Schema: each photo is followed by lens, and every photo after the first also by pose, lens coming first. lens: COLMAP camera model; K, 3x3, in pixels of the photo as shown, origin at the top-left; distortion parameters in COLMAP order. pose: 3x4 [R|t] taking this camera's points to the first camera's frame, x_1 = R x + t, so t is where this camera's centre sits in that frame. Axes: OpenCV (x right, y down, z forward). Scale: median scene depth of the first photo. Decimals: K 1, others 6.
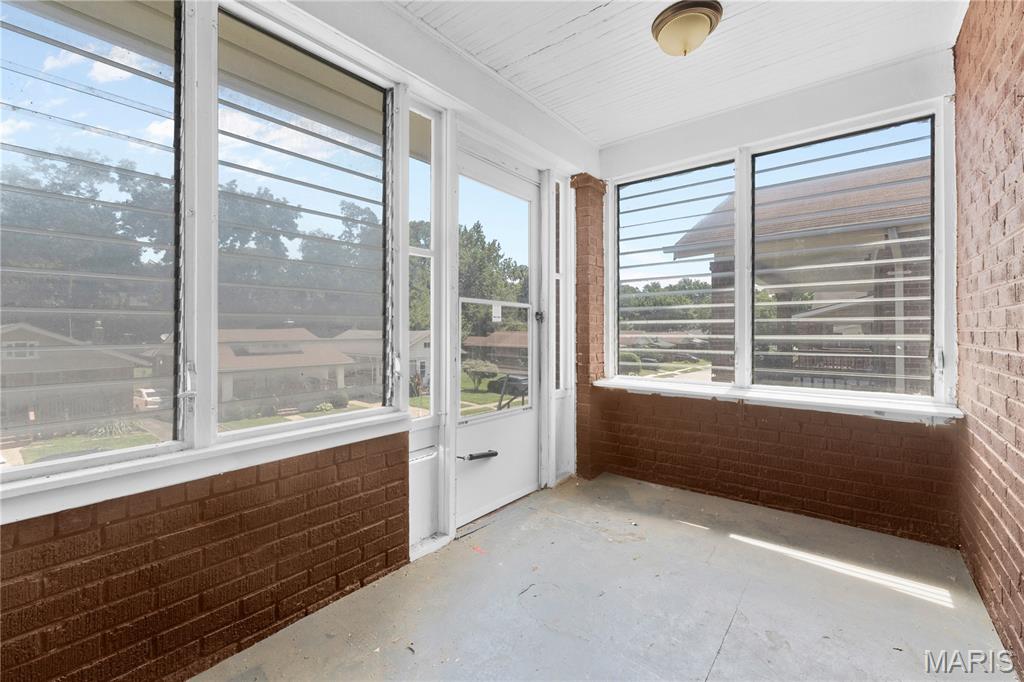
lens RADIAL K [[426.9, 0, 510.3], [0, 426.9, 333.9], [0, 0, 1]] dist [-0.000893, -0.000232]
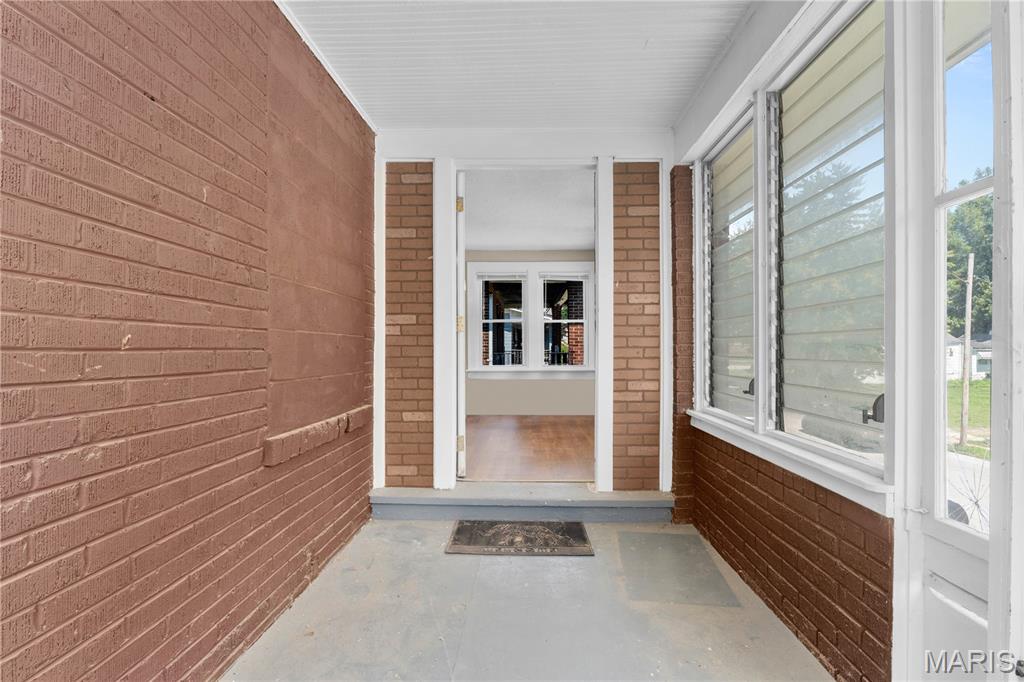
lens RADIAL K [[469.9, 0, 512.7], [0, 469.9, 345.2], [0, 0, 1]] dist [-0.004267, -0.000471]
pose [[-0.793881, -0.005848, -0.608045, 0.463500], [-0.004441, 0.999983, -0.003819, -0.011043], [0.608057, -0.000331, -0.793893, 0.936414]]
